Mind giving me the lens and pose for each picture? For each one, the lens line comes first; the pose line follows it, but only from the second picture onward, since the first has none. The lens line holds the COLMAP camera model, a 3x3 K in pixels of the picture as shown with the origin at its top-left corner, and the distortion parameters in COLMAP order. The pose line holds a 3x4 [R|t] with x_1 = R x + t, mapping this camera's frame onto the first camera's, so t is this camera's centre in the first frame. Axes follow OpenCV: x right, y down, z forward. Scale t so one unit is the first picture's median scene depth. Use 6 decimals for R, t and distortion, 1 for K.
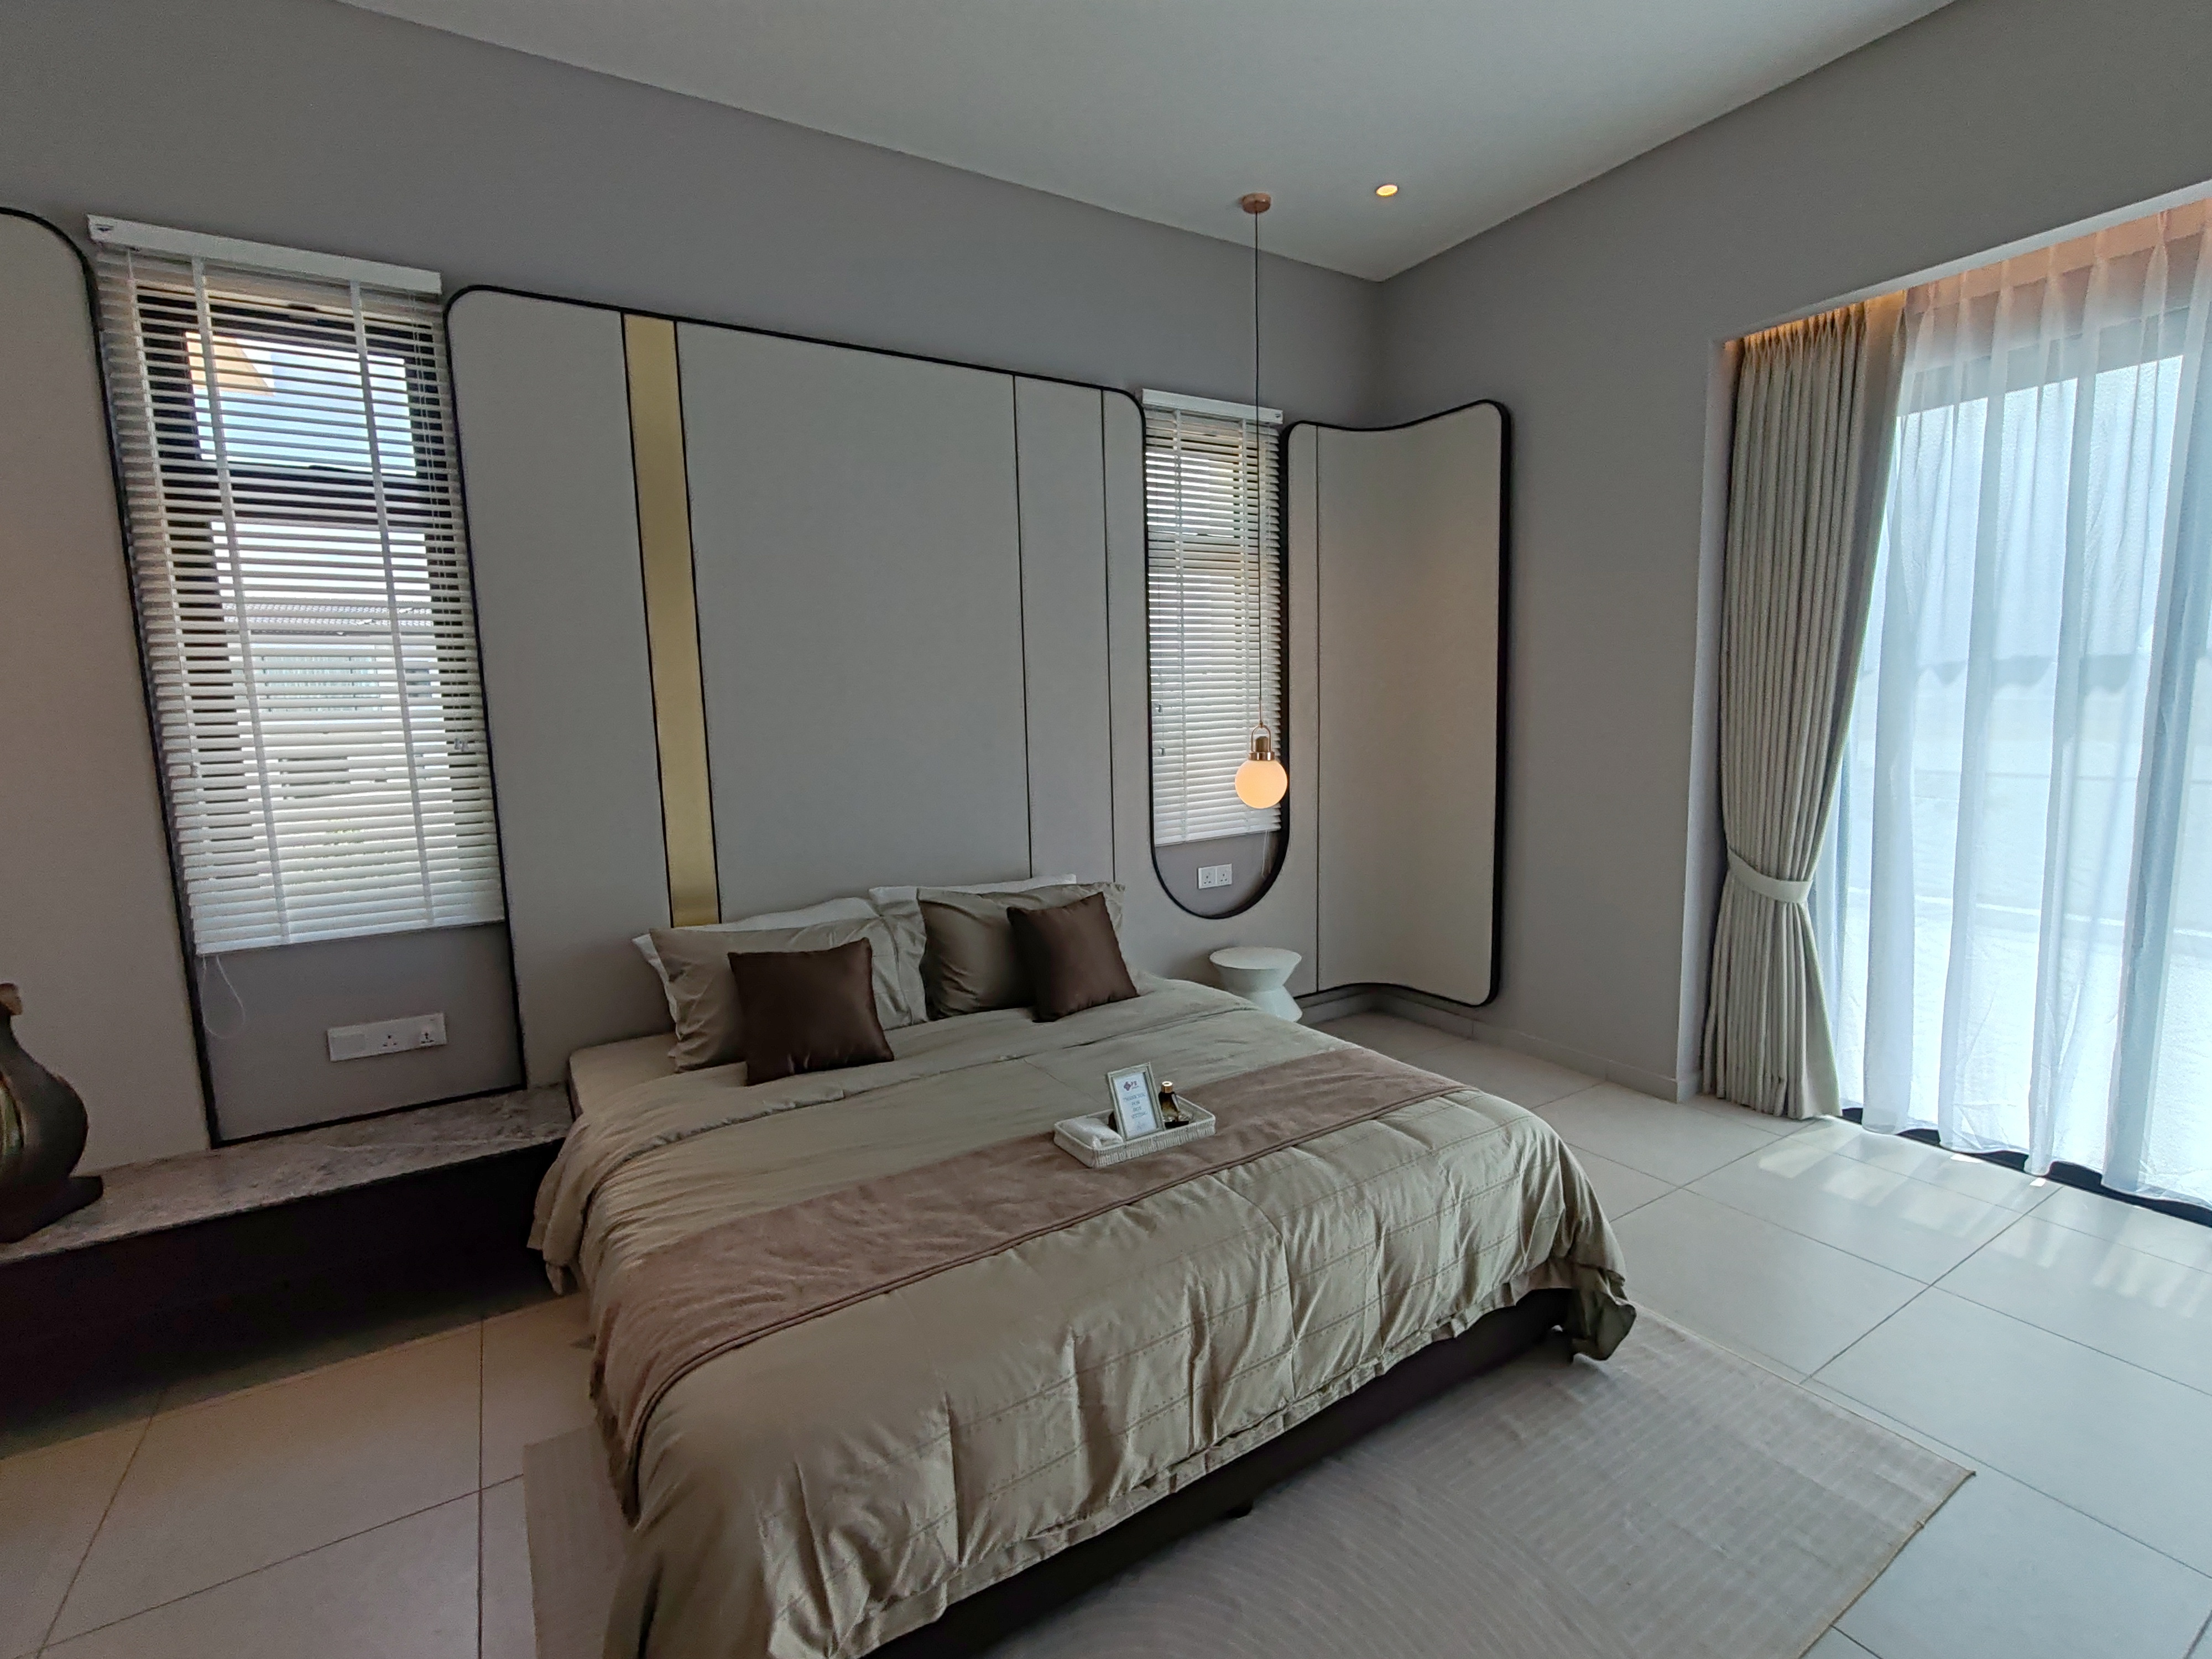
lens RADIAL K [[999.3, 0, 1108.4], [0, 999.3, 833.0], [0, 0, 1]] dist [-0.000222, 0.000462]
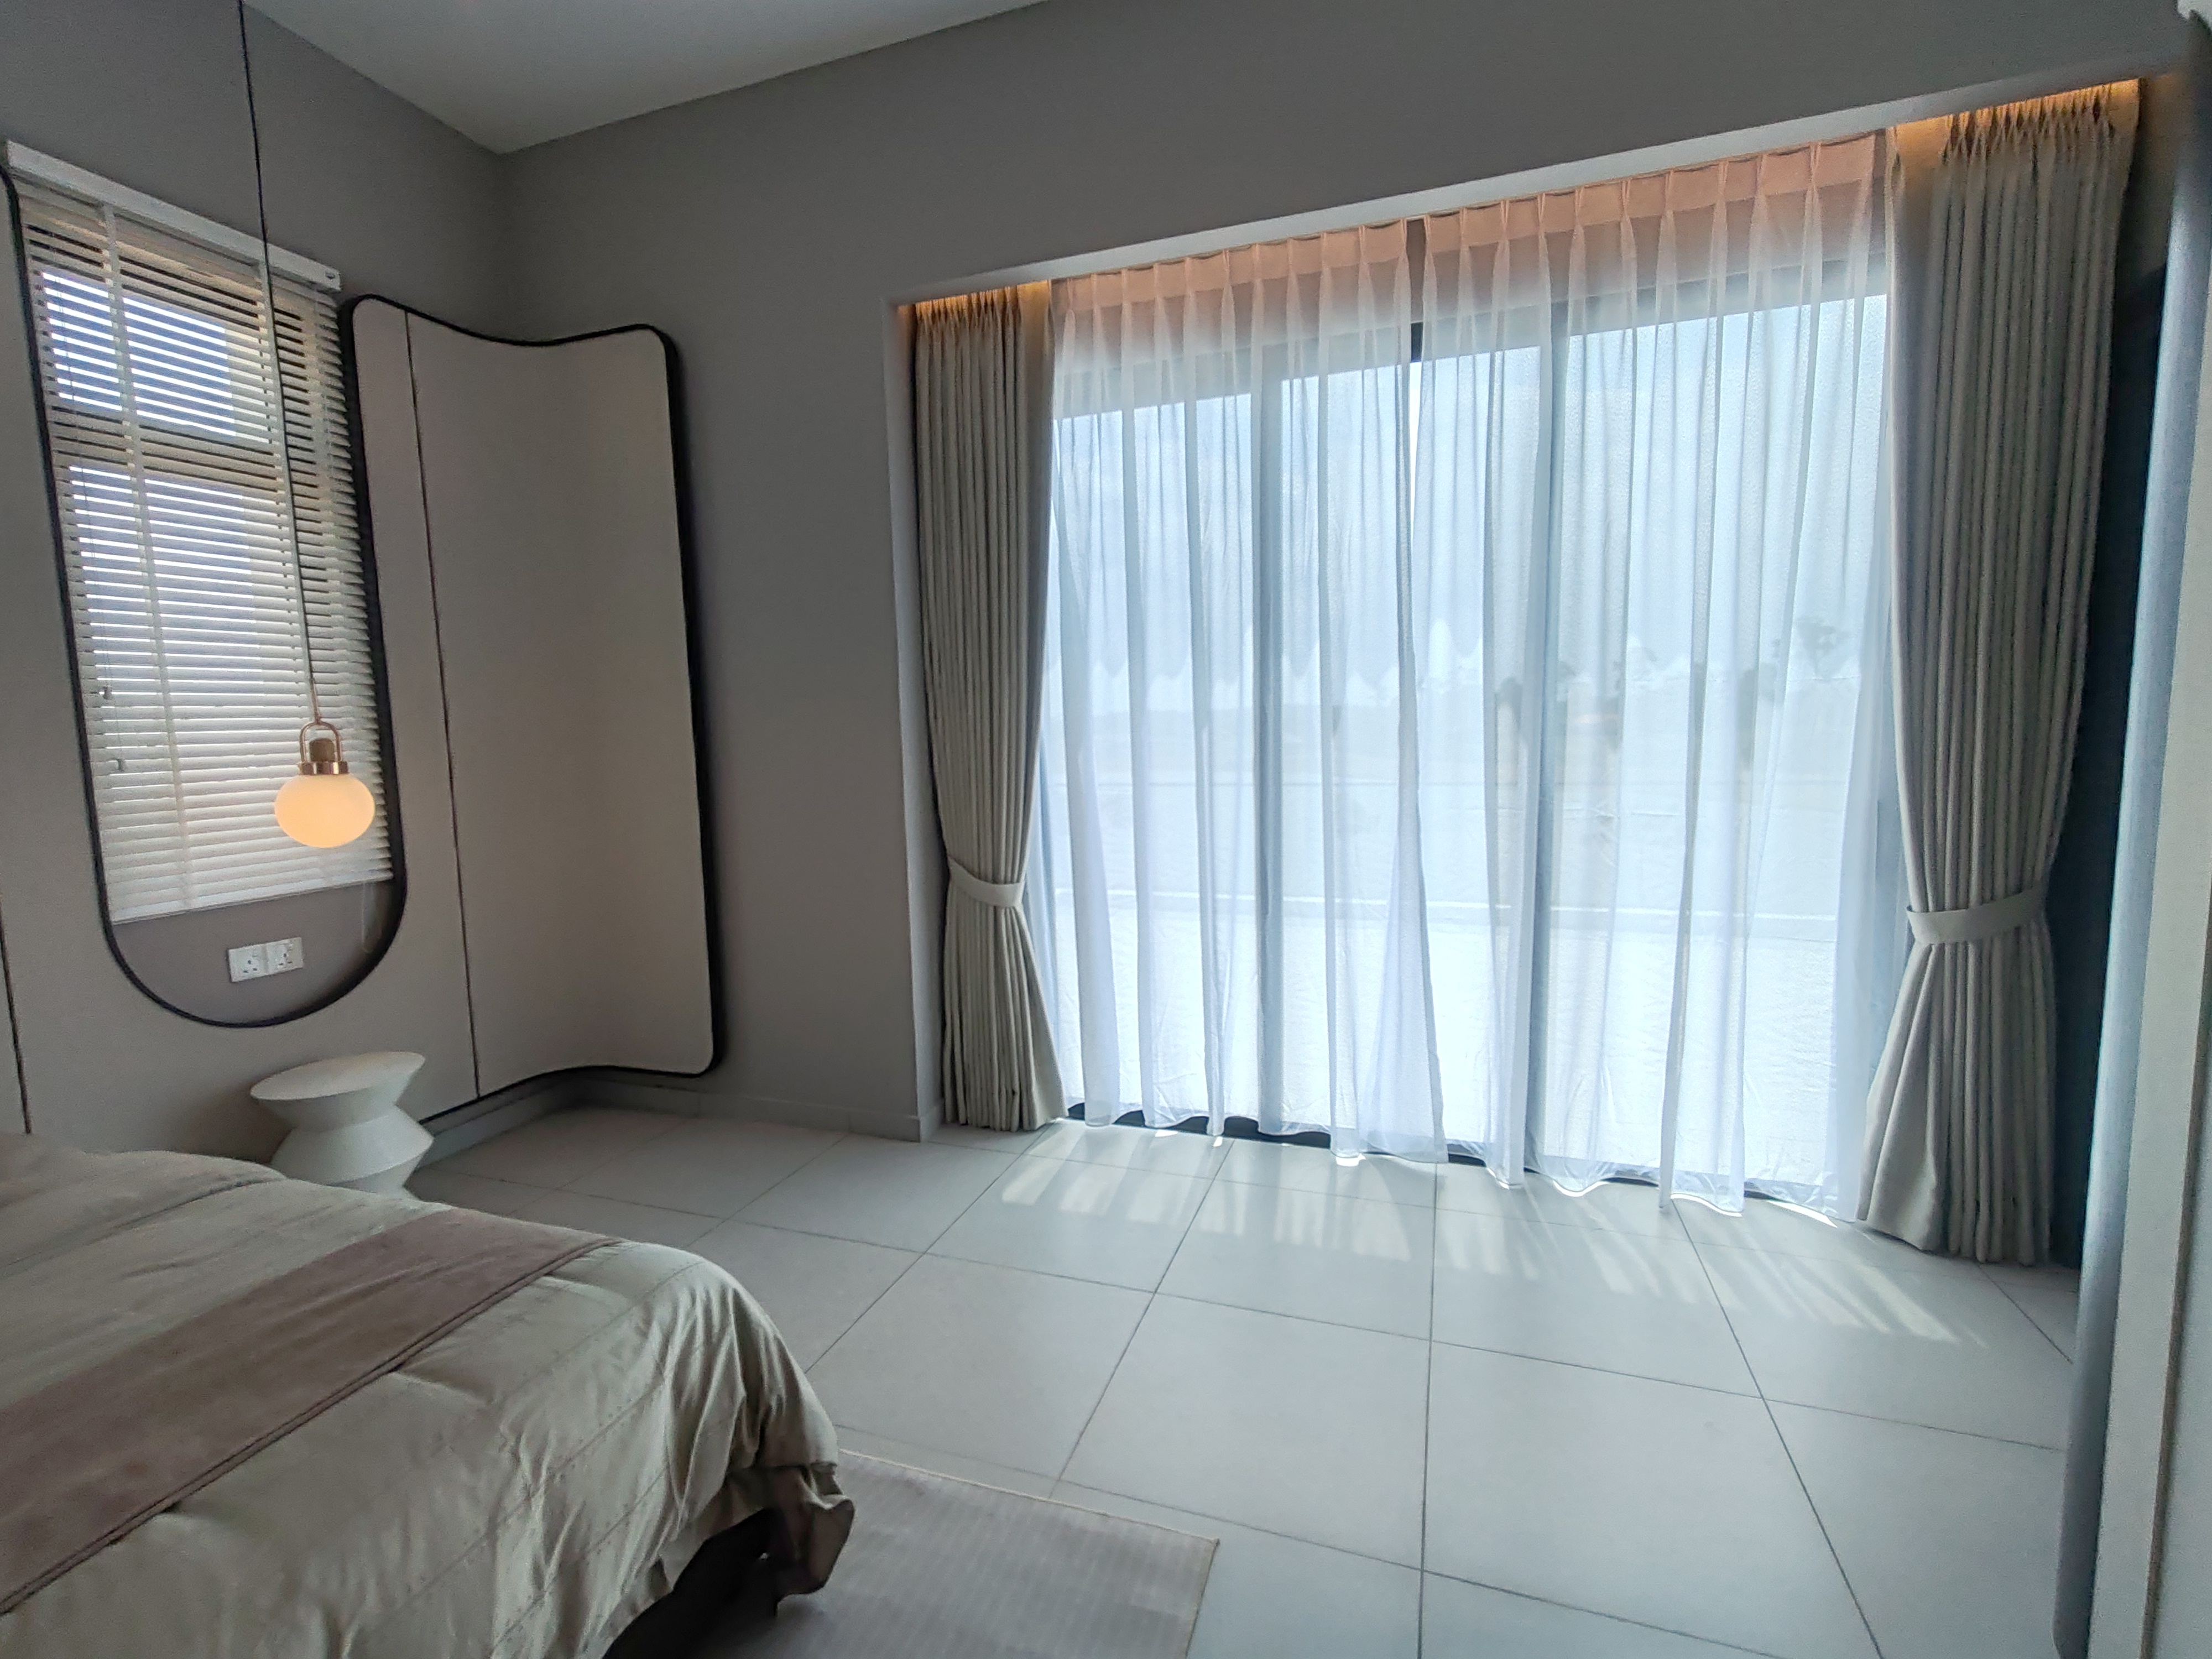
lens RADIAL K [[999.3, 0, 1108.4], [0, 999.3, 833.0], [0, 0, 1]] dist [-0.000222, 0.000462]
pose [[0.770462, -0.057638, 0.634875, 0.176902], [0.082951, 0.996501, -0.010198, 0.020008], [-0.632066, 0.060520, 0.772548, 0.224551]]
